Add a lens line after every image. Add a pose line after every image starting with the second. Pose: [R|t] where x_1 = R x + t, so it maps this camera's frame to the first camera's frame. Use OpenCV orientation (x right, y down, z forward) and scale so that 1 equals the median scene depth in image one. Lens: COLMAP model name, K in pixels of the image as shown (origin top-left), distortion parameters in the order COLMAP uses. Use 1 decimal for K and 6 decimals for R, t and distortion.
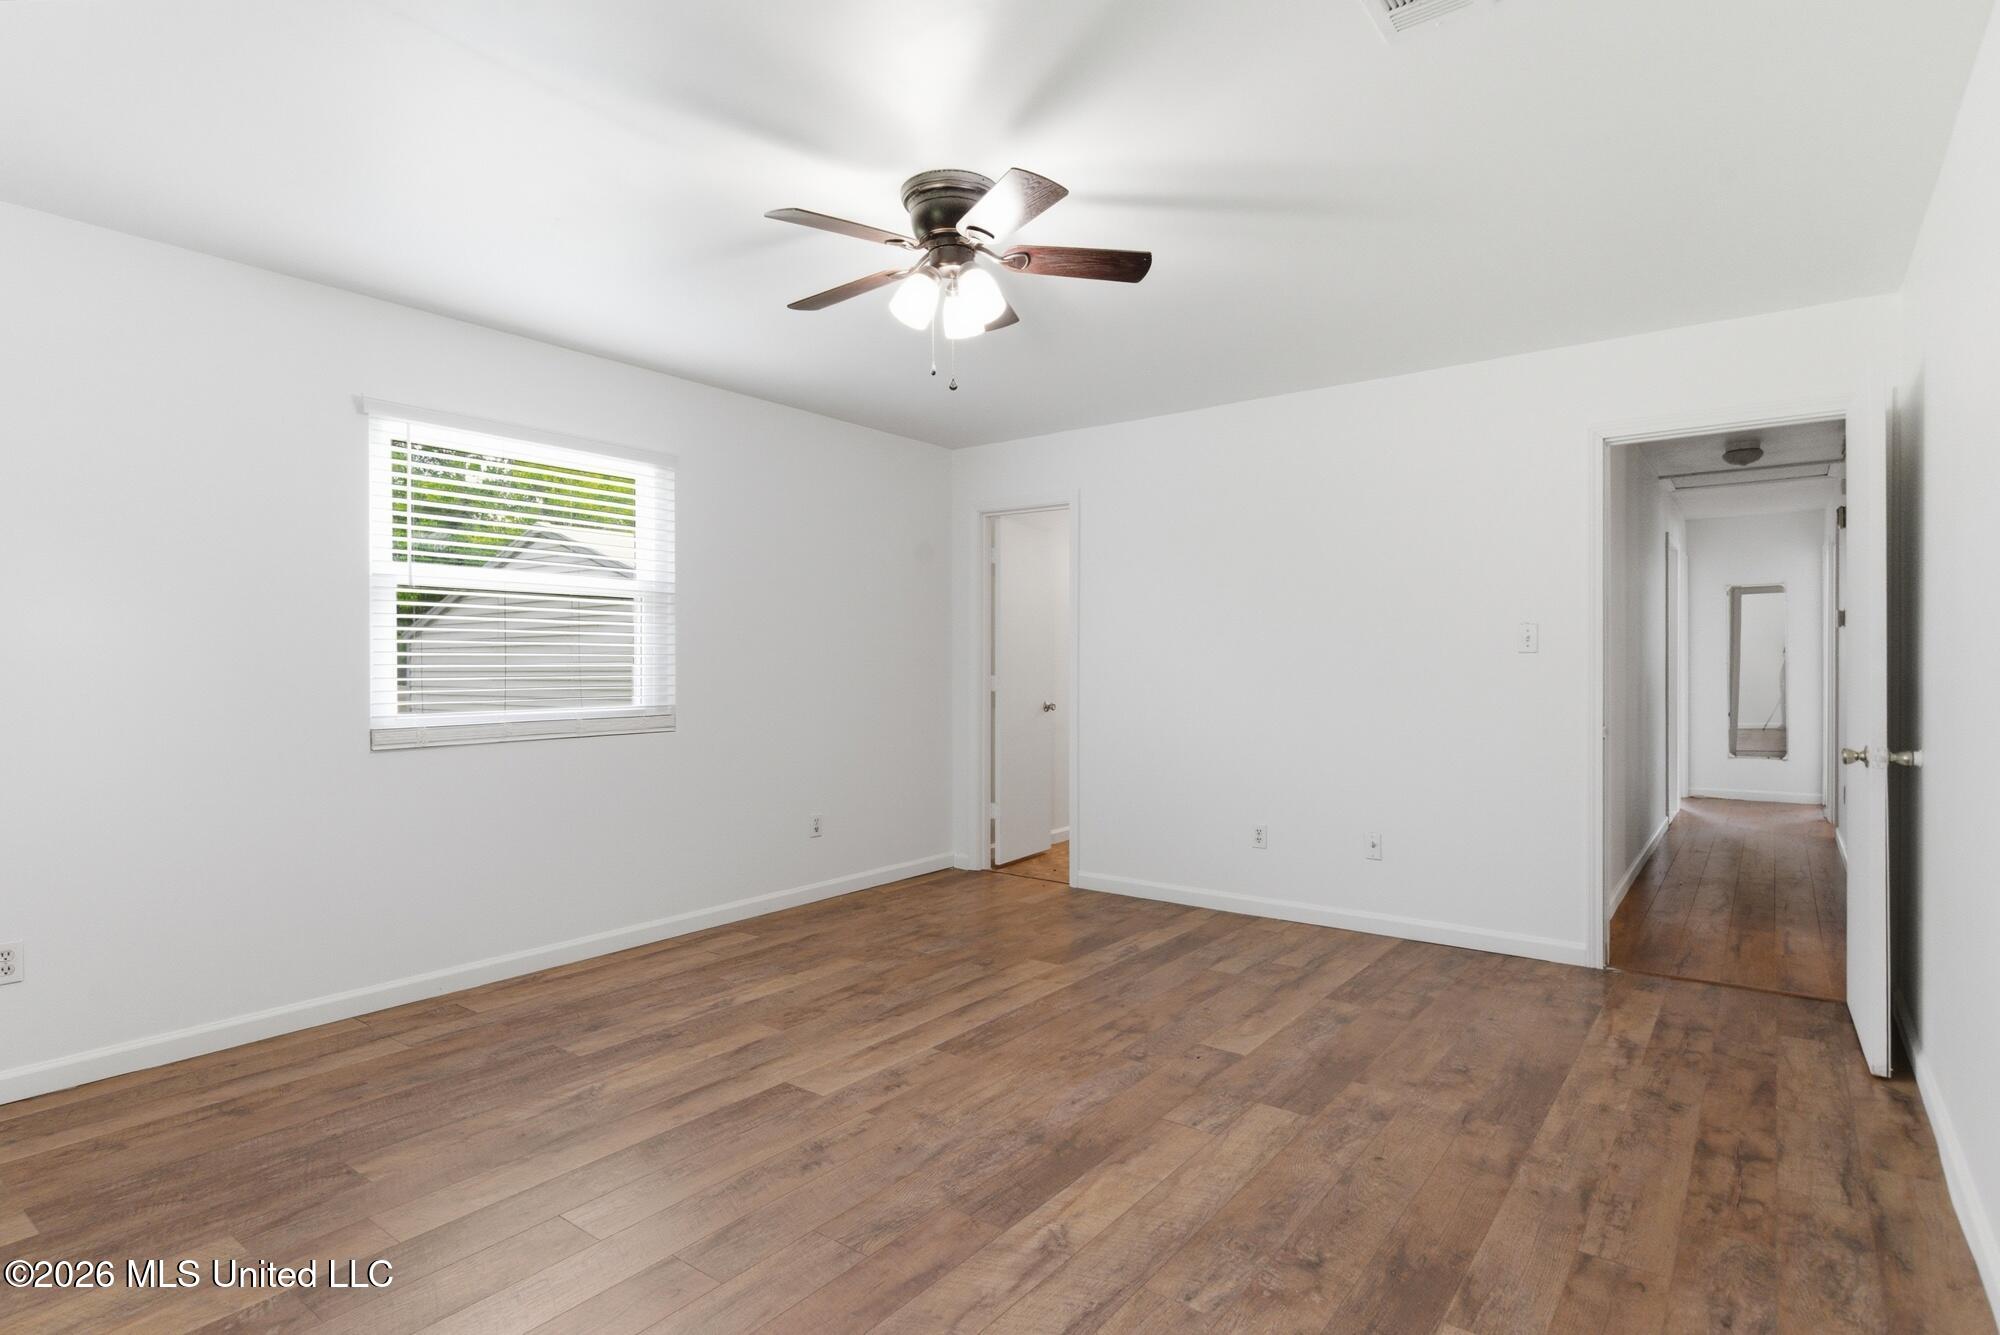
lens RADIAL K [[1049.3, 0, 996.7], [0, 1049.3, 656.6], [0, 0, 1]] dist [0.019741, -0.007579]
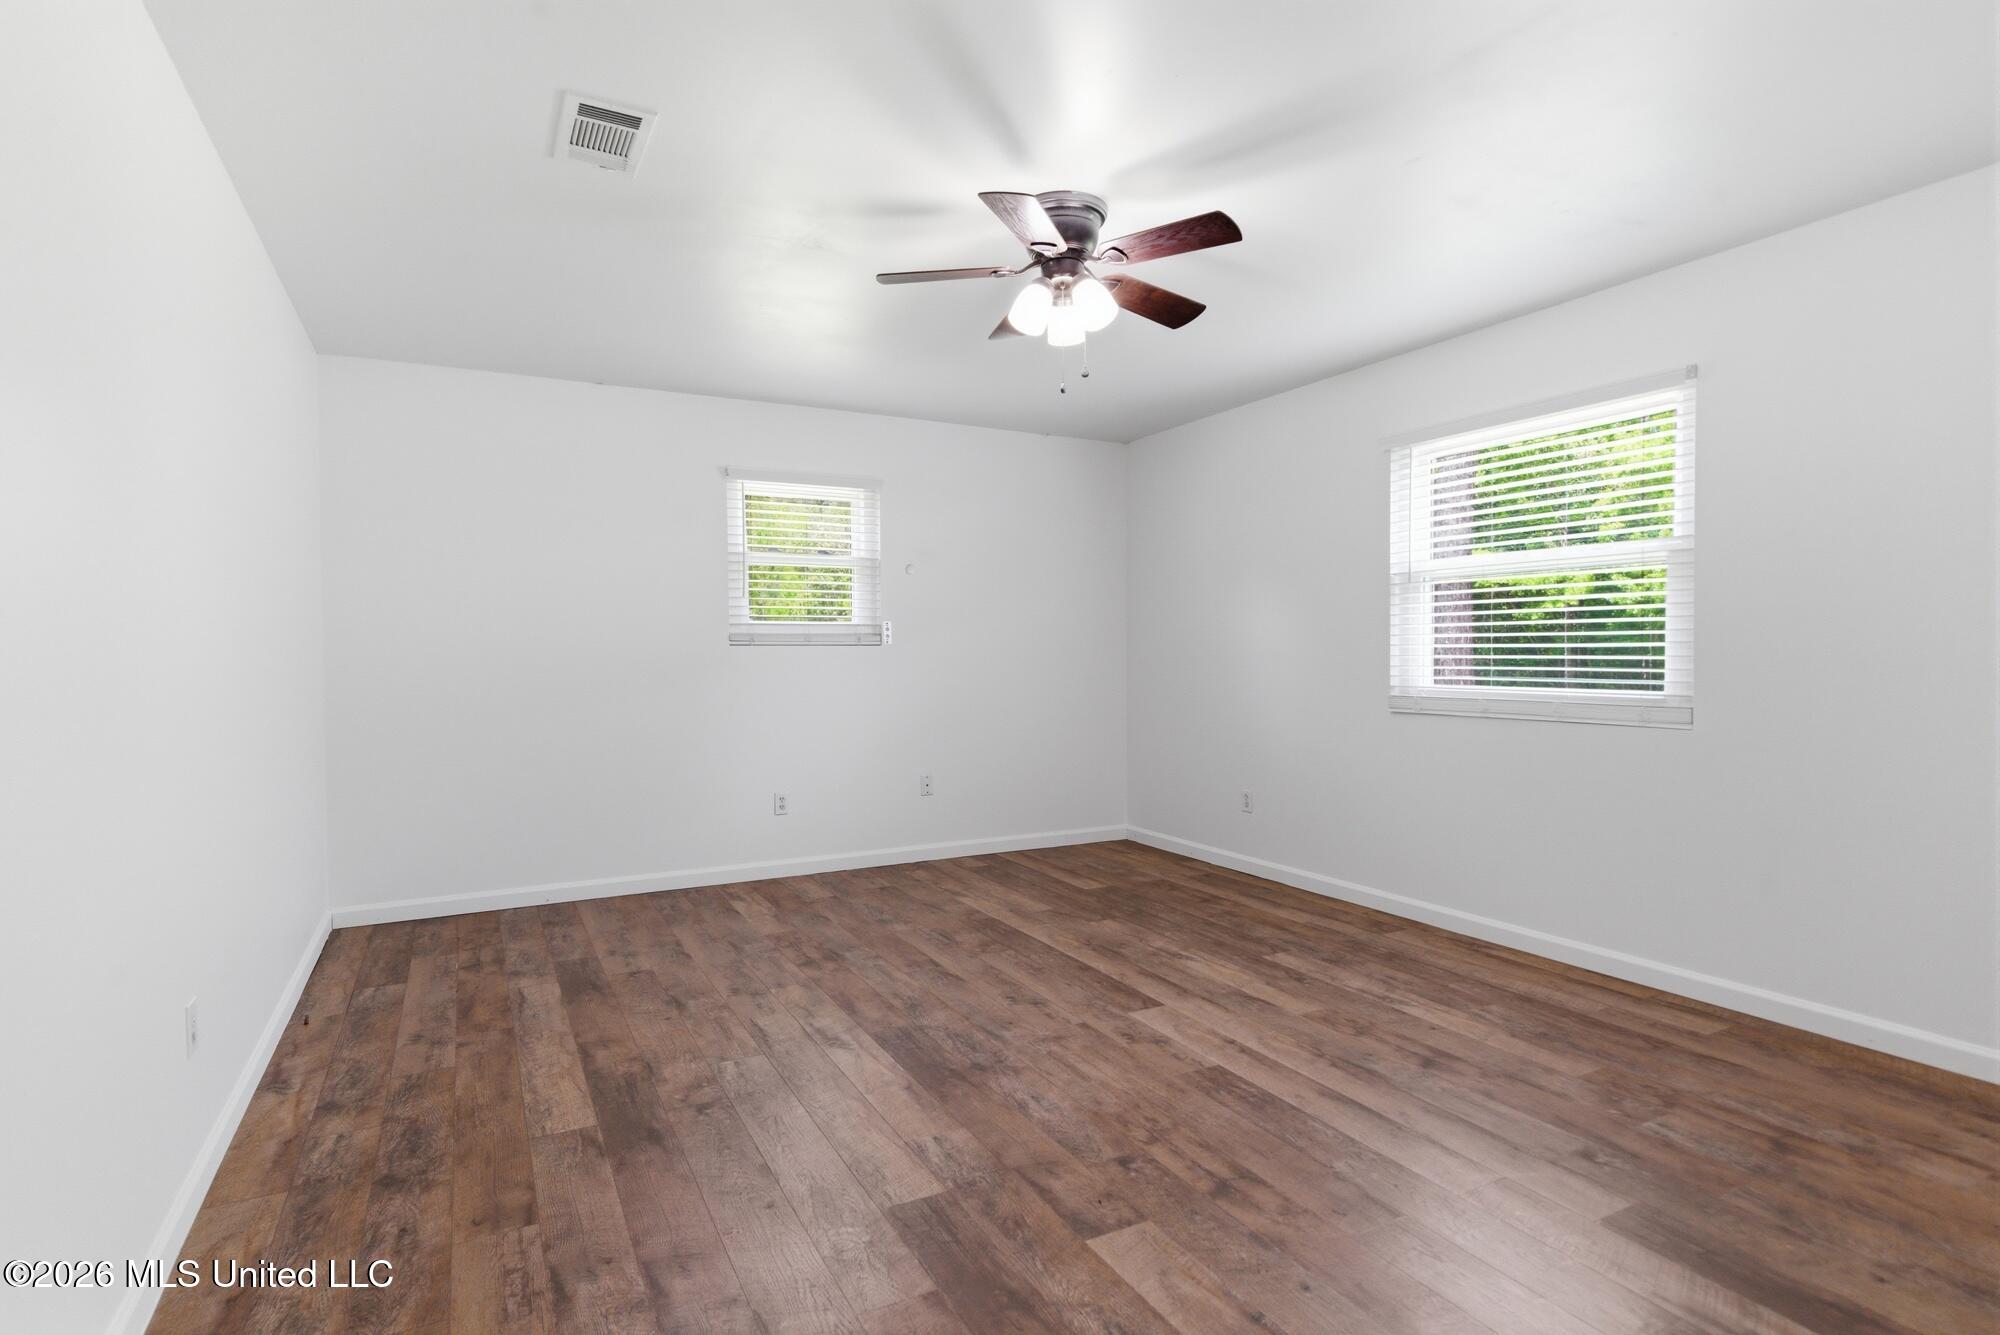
lens RADIAL K [[1049.3, 0, 996.7], [0, 1049.3, 656.6], [0, 0, 1]] dist [0.019741, -0.007579]
pose [[-0.449476, 0.008403, -0.893253, 0.857868], [0.014129, 0.999898, 0.002297, 0.012347], [0.893181, -0.011588, -0.449548, 1.269472]]
